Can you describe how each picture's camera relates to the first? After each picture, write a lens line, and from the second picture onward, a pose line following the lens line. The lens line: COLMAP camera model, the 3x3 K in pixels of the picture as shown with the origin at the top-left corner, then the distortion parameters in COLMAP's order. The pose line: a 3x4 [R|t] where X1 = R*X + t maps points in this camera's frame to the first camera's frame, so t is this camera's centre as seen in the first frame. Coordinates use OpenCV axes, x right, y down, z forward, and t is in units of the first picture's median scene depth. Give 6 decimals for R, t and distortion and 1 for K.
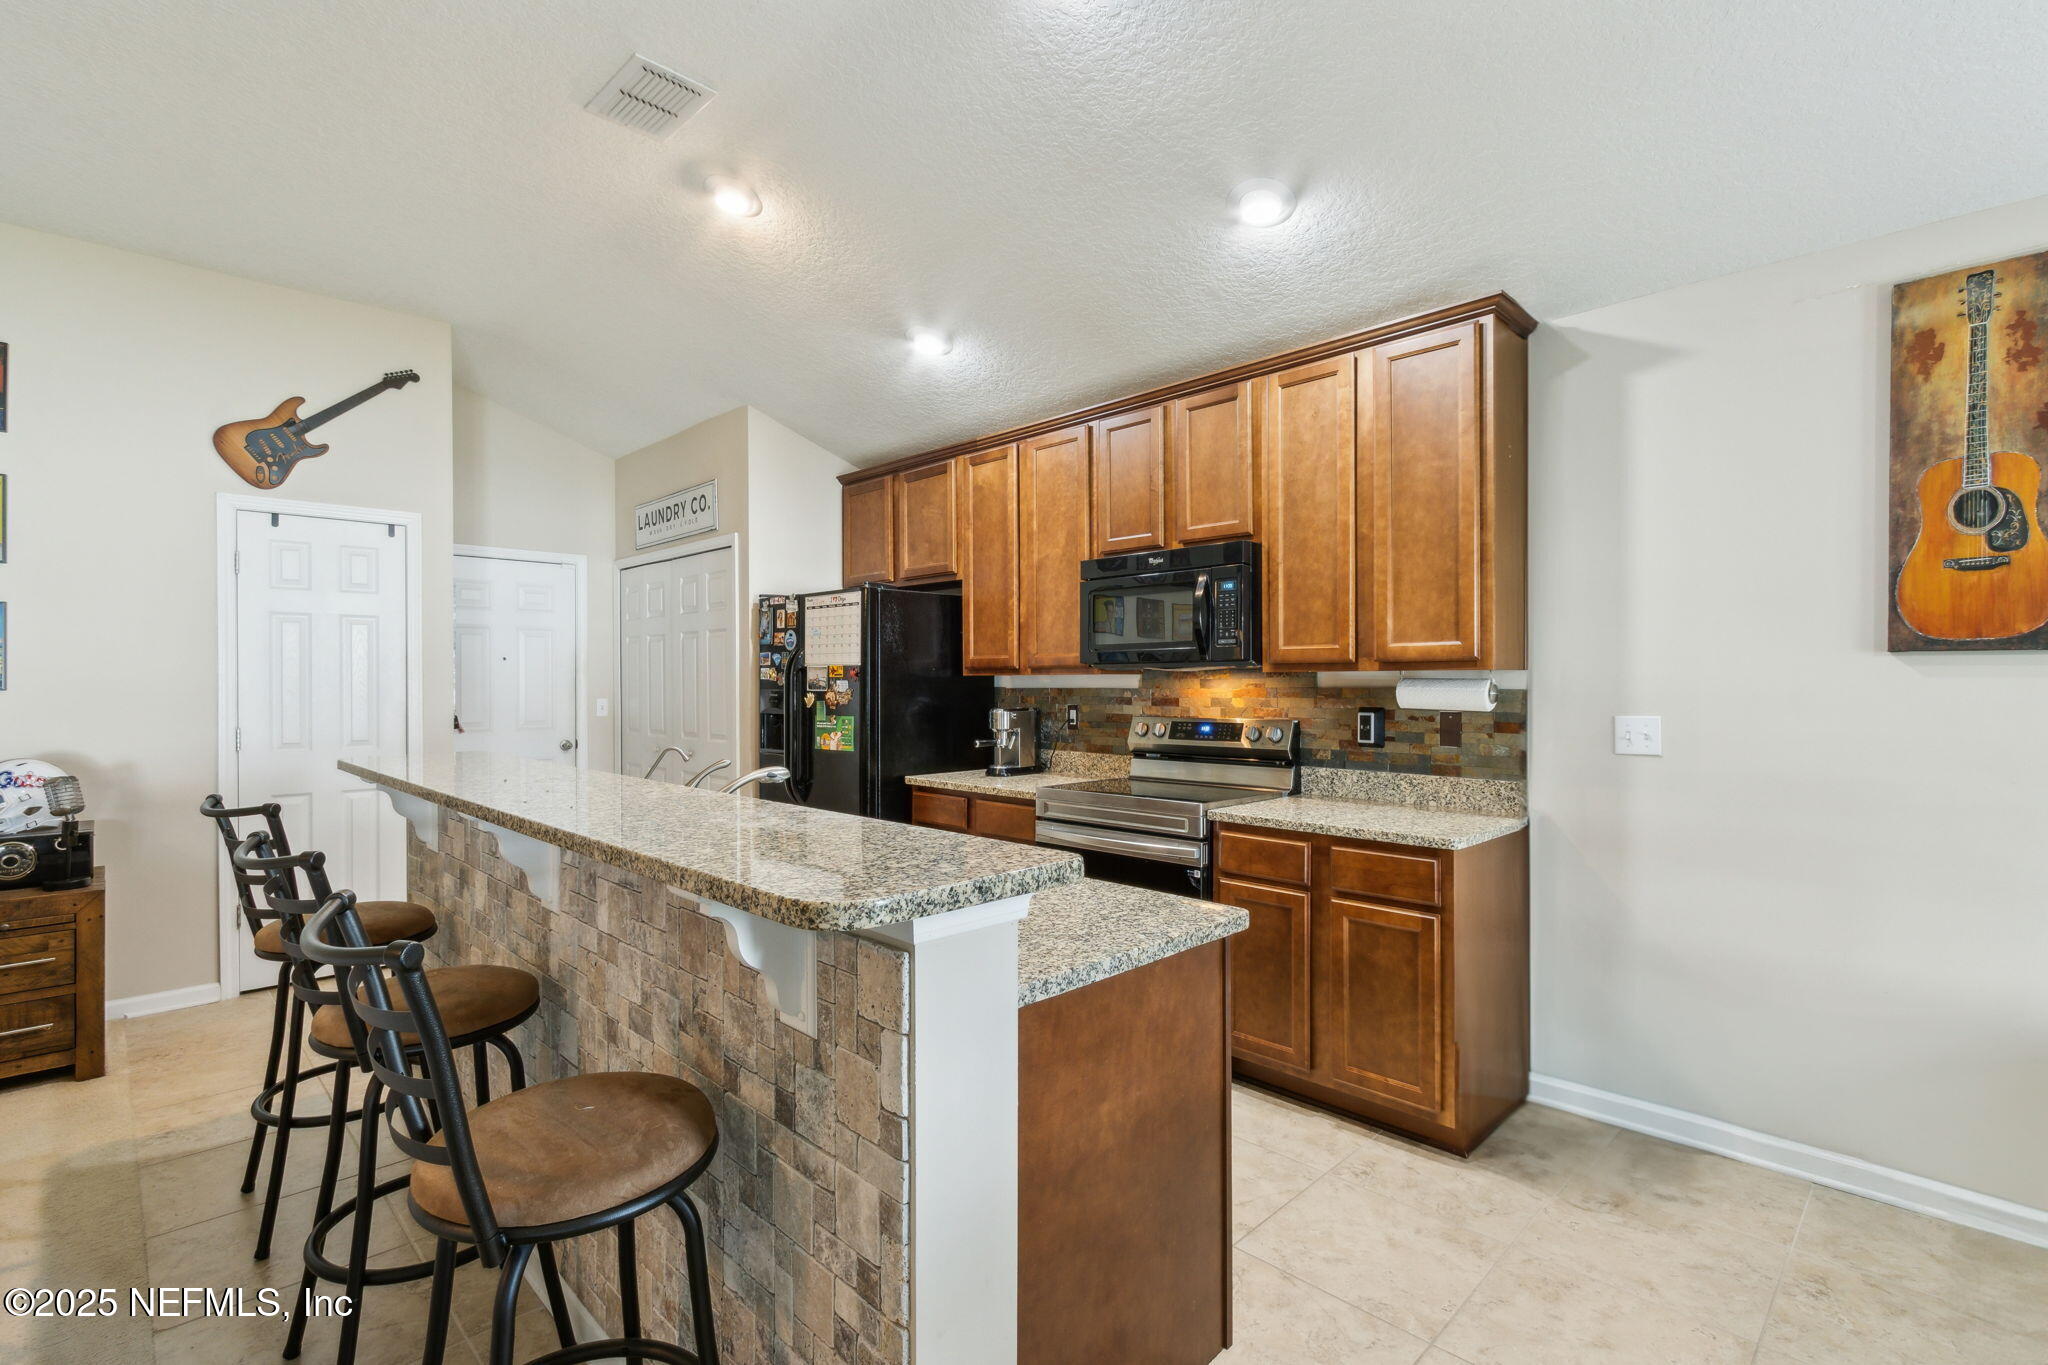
lens RADIAL K [[938.7, 0, 1013.2], [0, 938.7, 685.2], [0, 0, 1]] dist [0.005231, -0.002677]
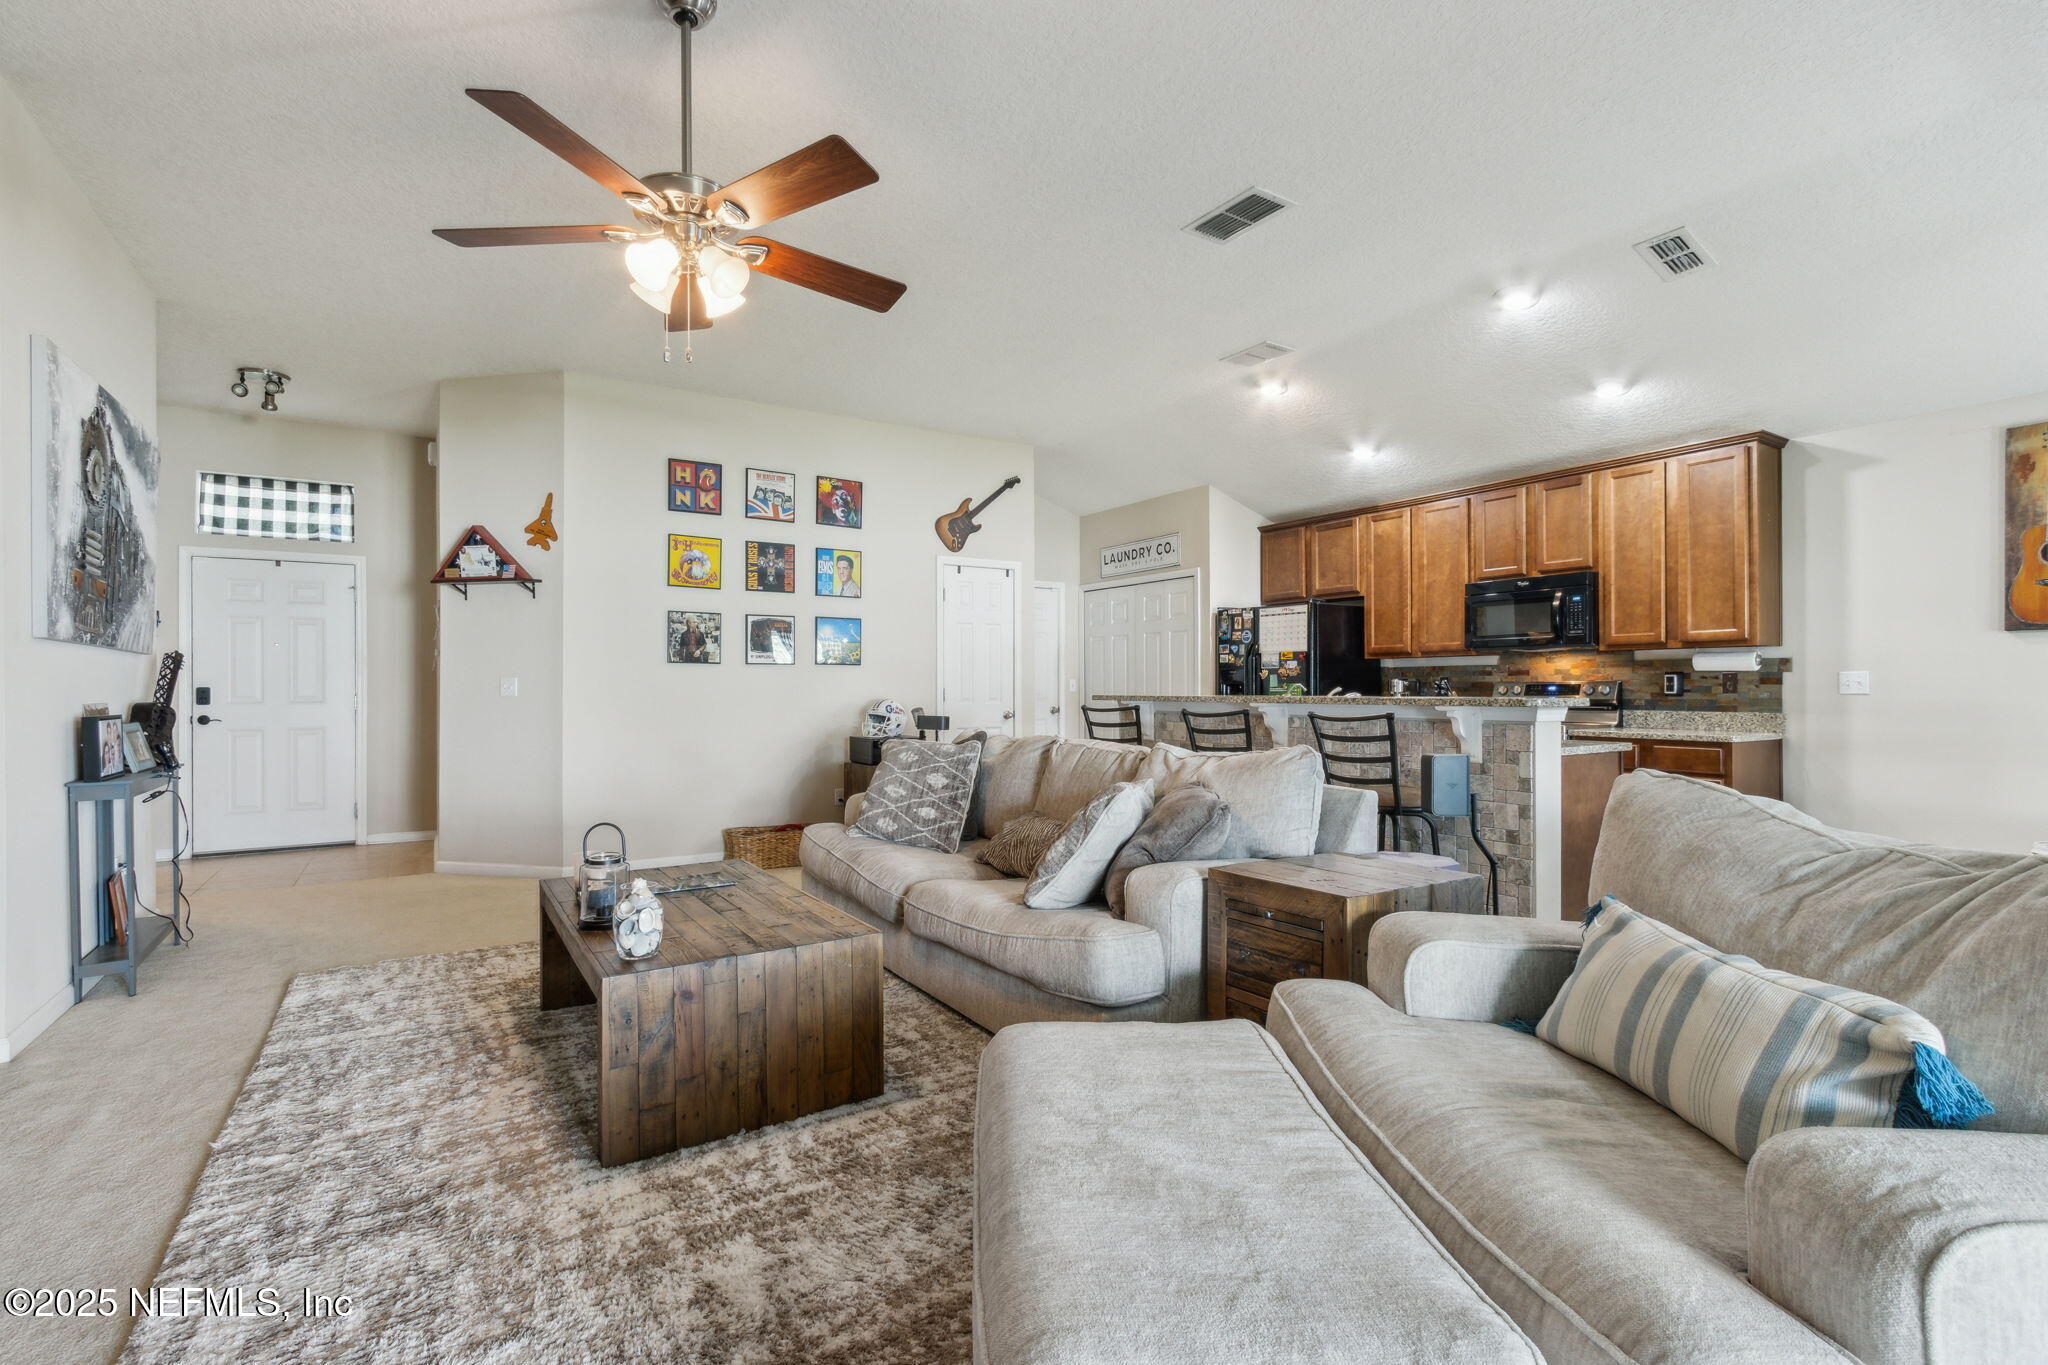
lens RADIAL K [[938.7, 0, 1015.8], [0, 938.7, 684.6], [0, 0, 1]] dist [0.005231, -0.002677]
pose [[0.977613, 0.000759, -0.210408, -0.378233], [-0.002408, 0.999968, -0.007577, 0.059452], [0.210395, 0.007914, 0.977584, -0.804535]]
